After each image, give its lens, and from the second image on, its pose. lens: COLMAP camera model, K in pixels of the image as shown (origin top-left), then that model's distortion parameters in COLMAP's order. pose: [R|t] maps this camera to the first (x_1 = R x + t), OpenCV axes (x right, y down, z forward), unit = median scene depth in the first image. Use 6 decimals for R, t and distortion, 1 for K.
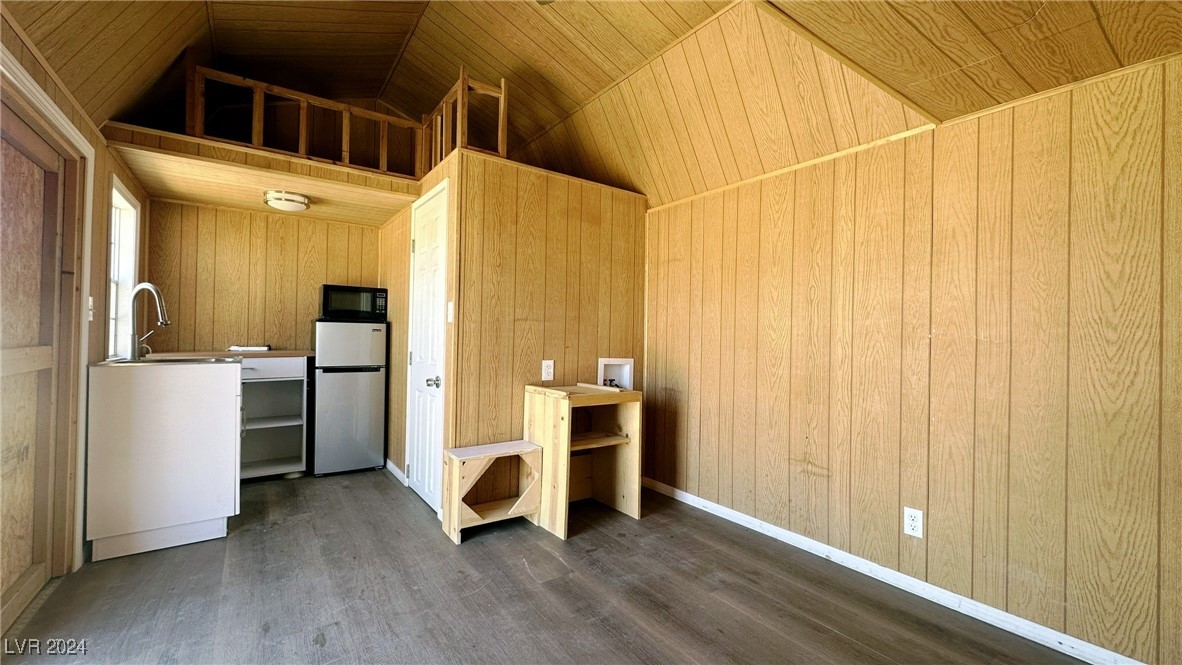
lens RADIAL K [[475.3, 0, 586.3], [0, 475.3, 334.3], [0, 0, 1]] dist [0.002446, -0.000521]
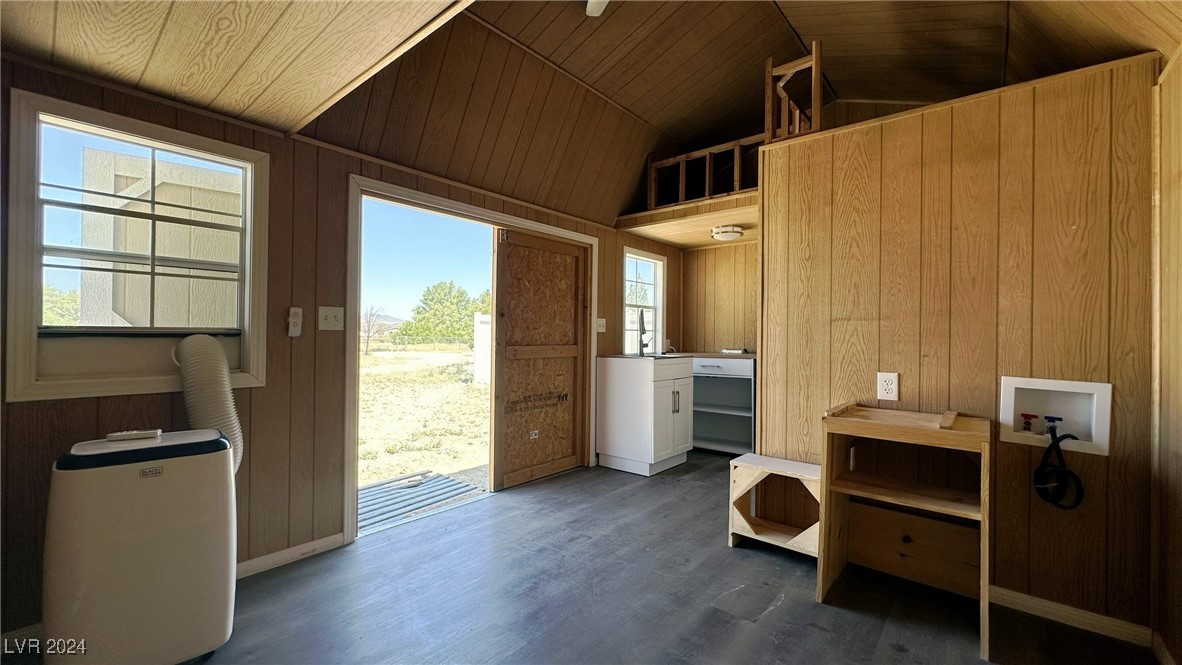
lens RADIAL K [[475.3, 0, 587.3], [0, 475.3, 332.5], [0, 0, 1]] dist [0.002446, -0.000521]
pose [[0.248369, -0.020406, -0.968450, 0.556854], [-0.001286, 0.999770, -0.021396, 0.009516], [0.968665, 0.006560, 0.248286, 0.396726]]
